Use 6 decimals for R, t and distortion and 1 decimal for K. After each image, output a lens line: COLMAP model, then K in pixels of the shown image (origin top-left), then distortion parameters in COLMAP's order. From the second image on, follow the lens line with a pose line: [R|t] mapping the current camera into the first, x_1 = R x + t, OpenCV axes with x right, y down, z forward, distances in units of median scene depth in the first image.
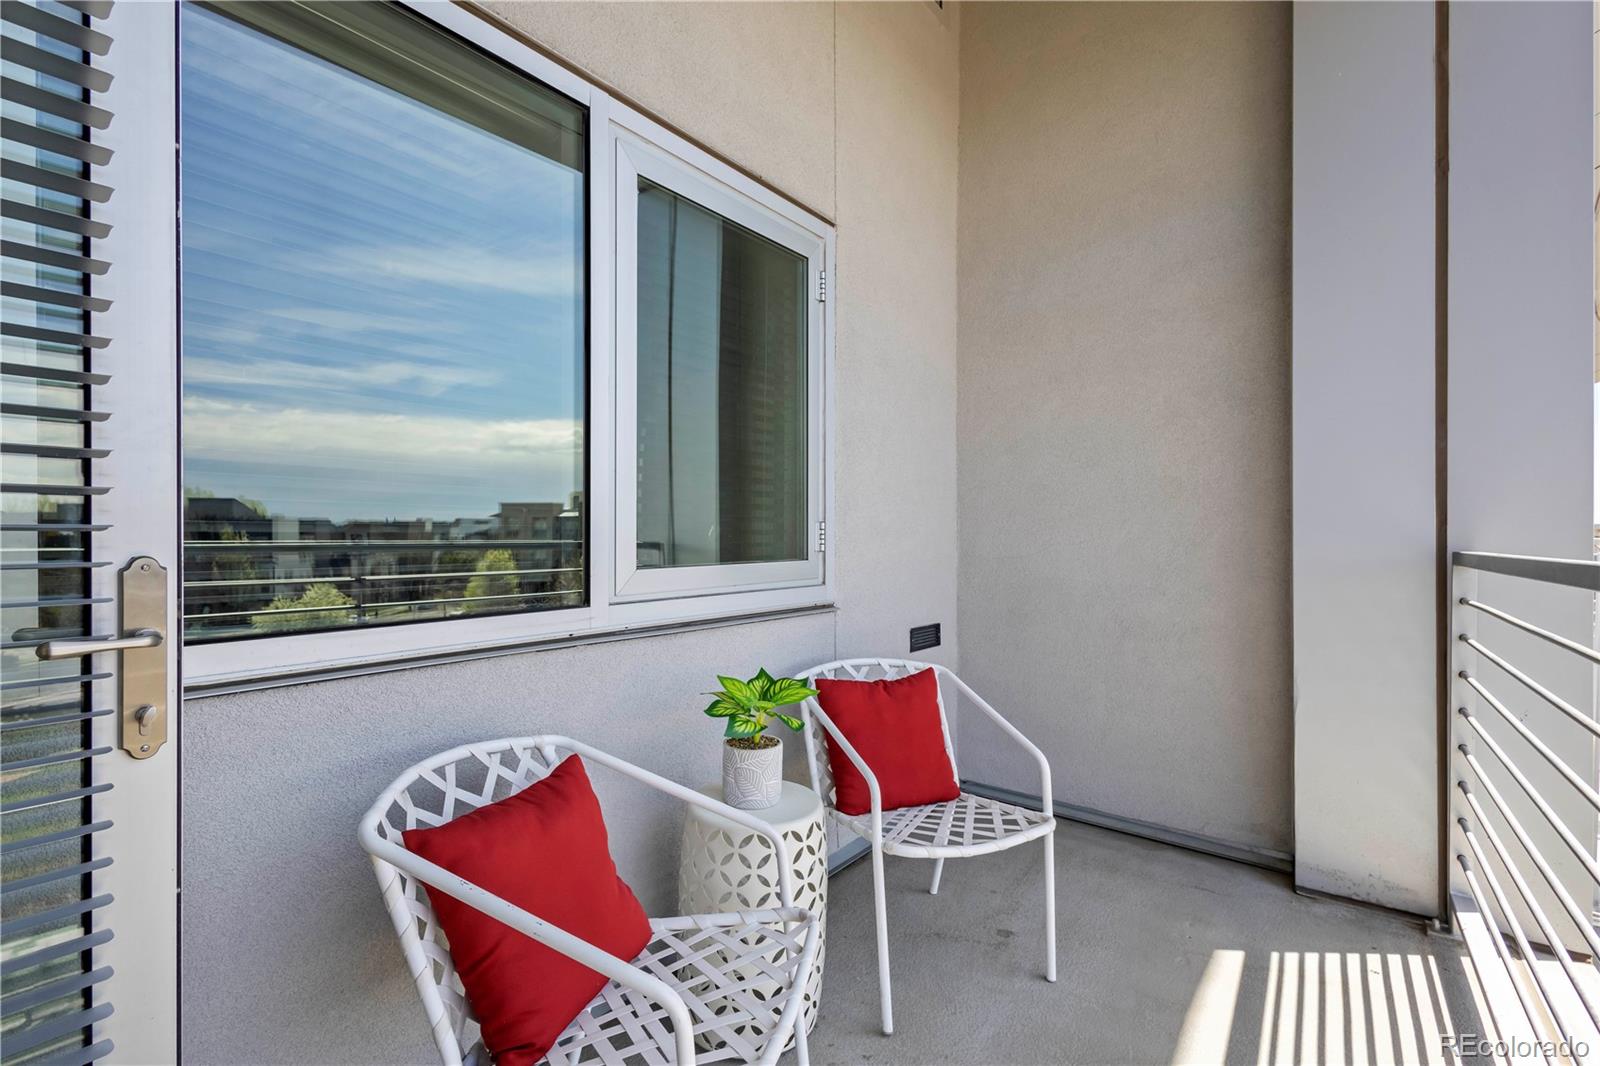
lens RADIAL K [[736.4, 0, 800.1], [0, 736.4, 533.1], [0, 0, 1]] dist [0.005909, 0.000759]
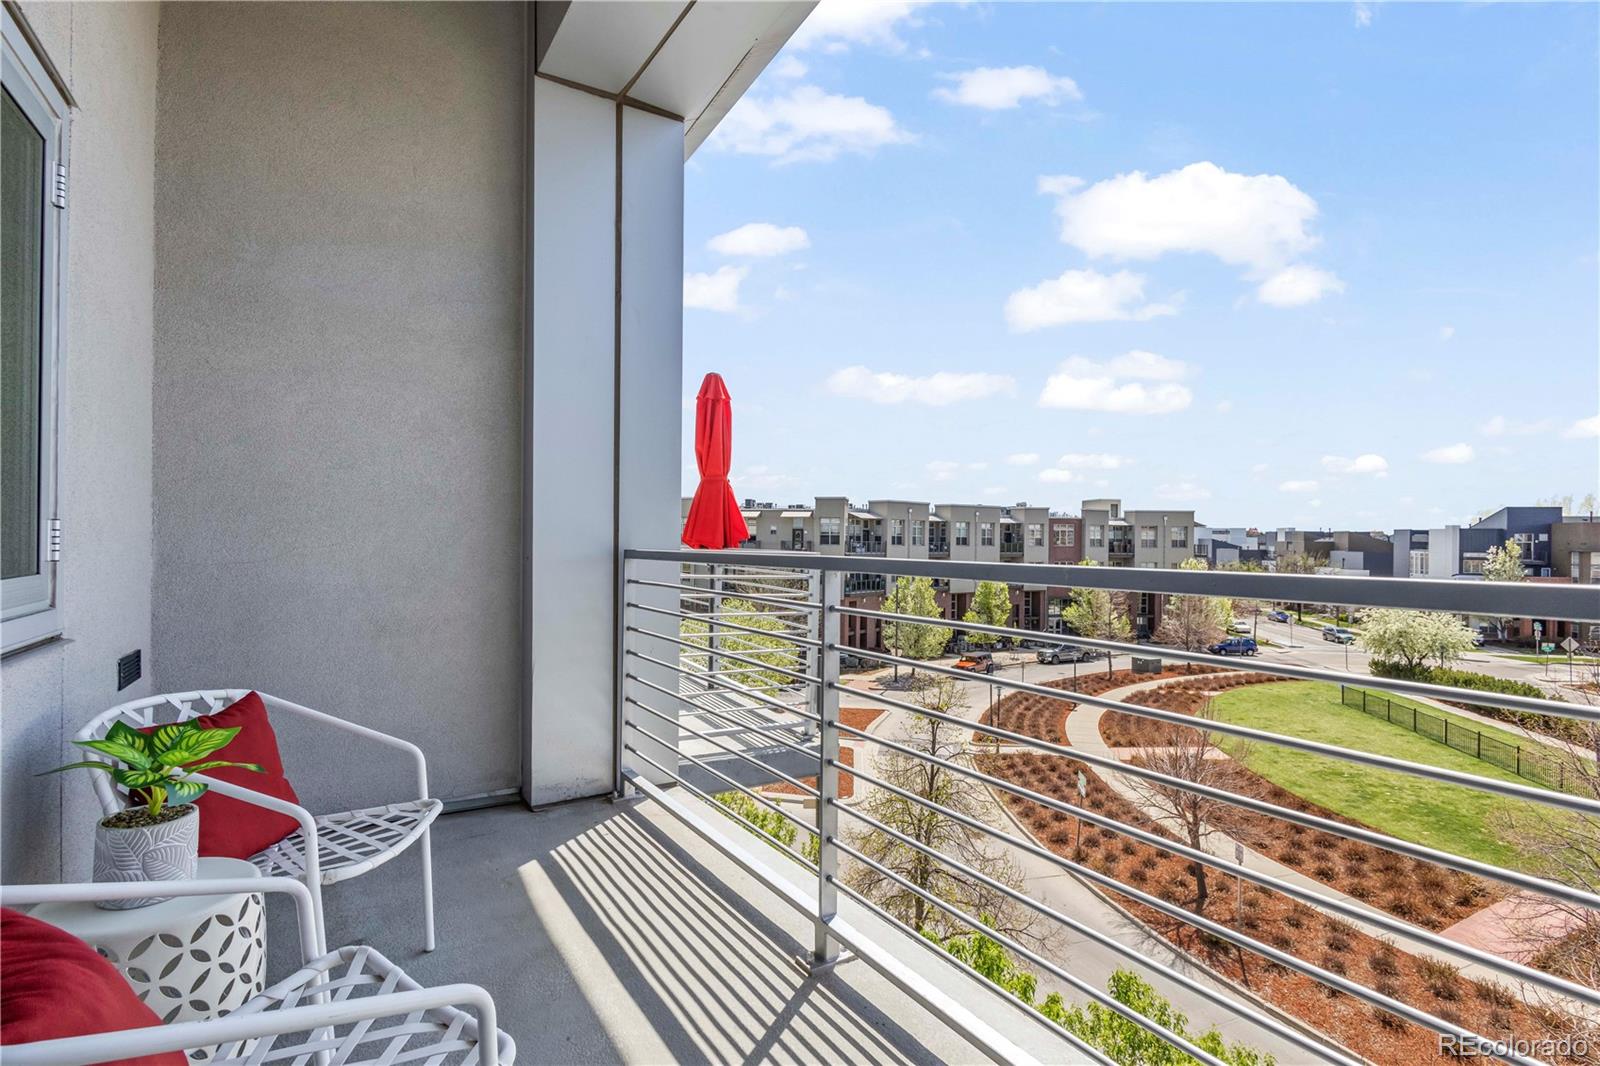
lens RADIAL K [[736.4, 0, 800.2], [0, 736.4, 536.4], [0, 0, 1]] dist [0.005909, 0.000759]
pose [[0.379082, 0.003157, 0.925358, -0.404653], [-0.009170, 0.999958, 0.000345, -0.006883], [-0.925318, -0.008616, 0.379095, 0.079085]]
